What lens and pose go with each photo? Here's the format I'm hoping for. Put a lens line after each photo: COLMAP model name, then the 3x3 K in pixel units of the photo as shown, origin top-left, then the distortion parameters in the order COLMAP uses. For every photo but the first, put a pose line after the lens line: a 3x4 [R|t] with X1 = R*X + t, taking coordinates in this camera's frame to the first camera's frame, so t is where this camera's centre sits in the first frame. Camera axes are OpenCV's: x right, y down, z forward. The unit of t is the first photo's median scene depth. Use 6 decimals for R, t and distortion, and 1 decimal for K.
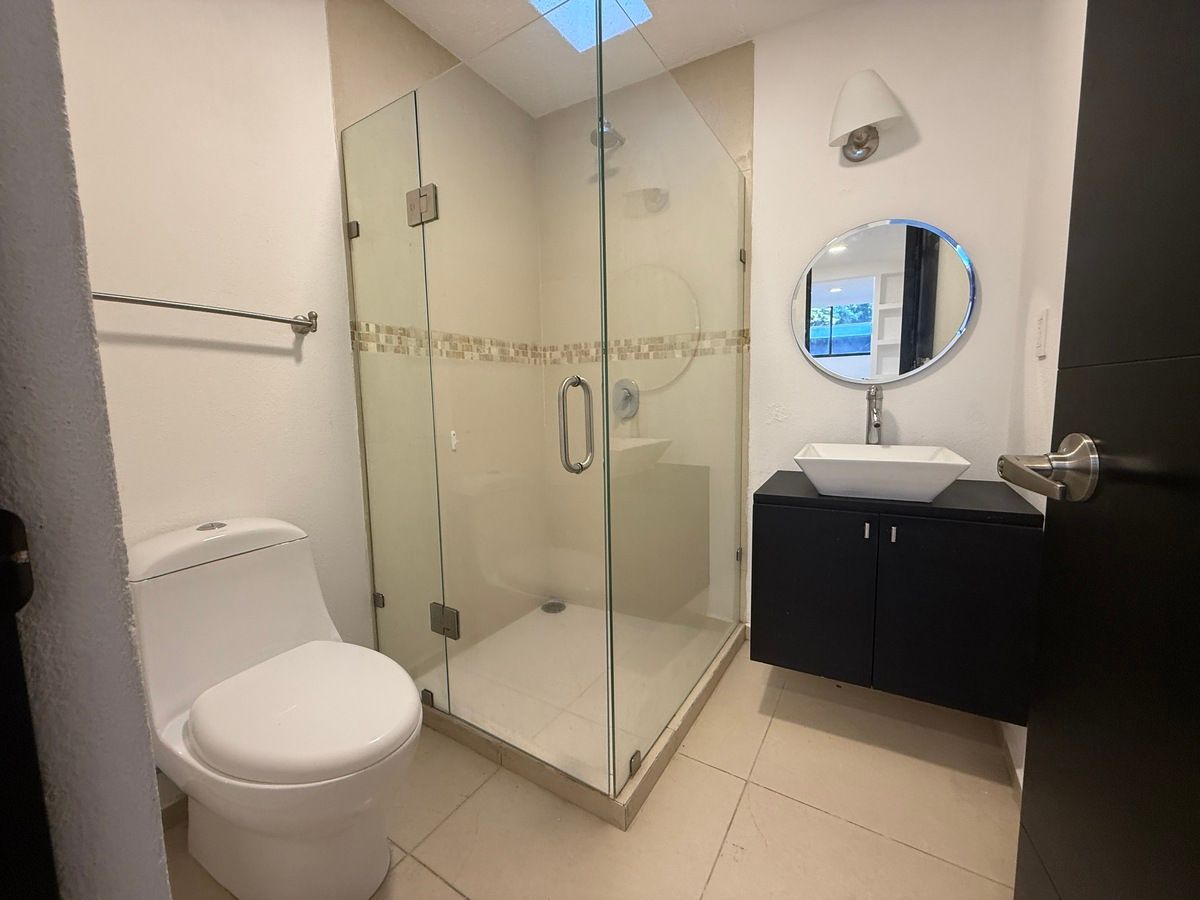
lens RADIAL K [[476.0, 0, 600.4], [0, 476.0, 452.8], [0, 0, 1]] dist [0.000042, 0.000061]
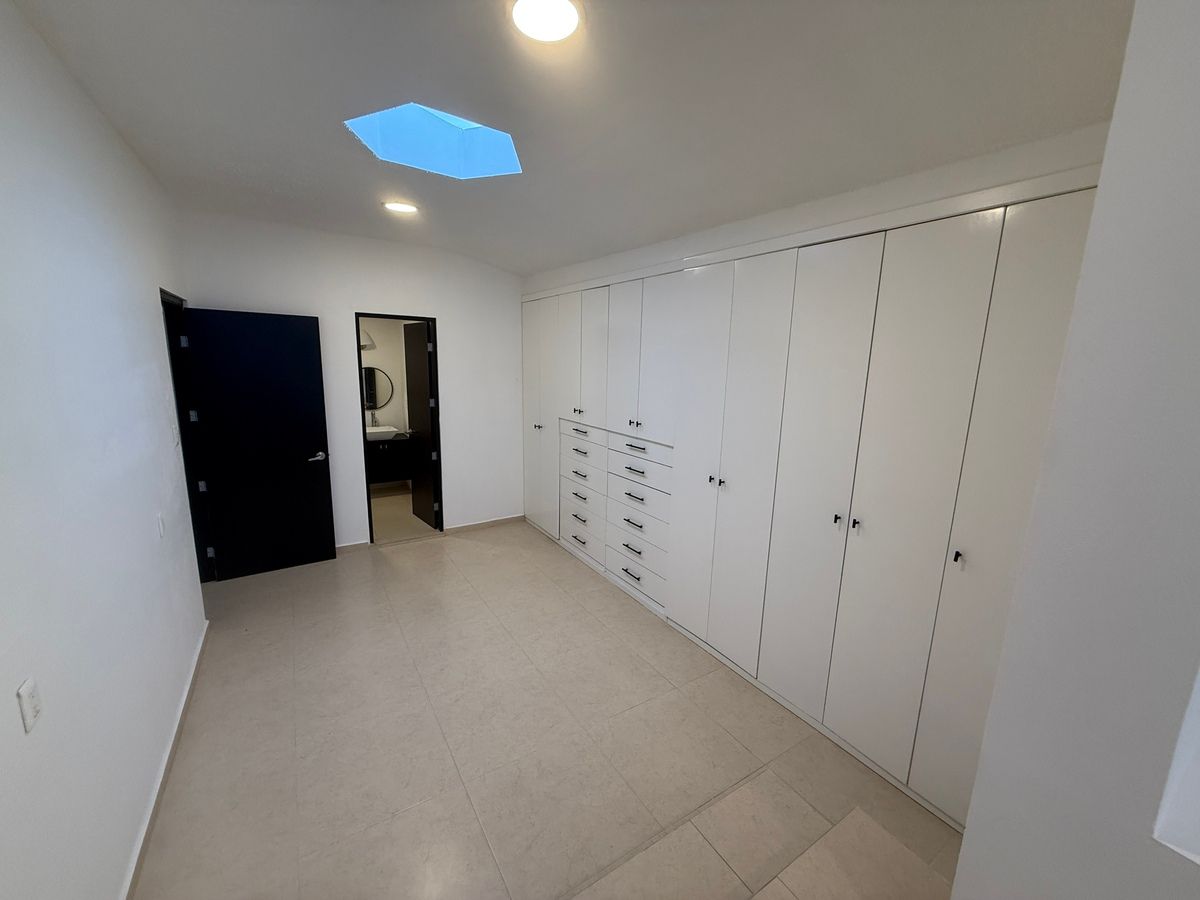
lens RADIAL K [[476.0, 0, 601.1], [0, 476.0, 450.4], [0, 0, 1]] dist [0.000042, 0.000061]
pose [[0.431662, -0.141186, 0.890918, -2.627719], [0.069251, 0.989947, 0.123326, -0.221035], [-0.899373, 0.008462, 0.437100, -2.924503]]
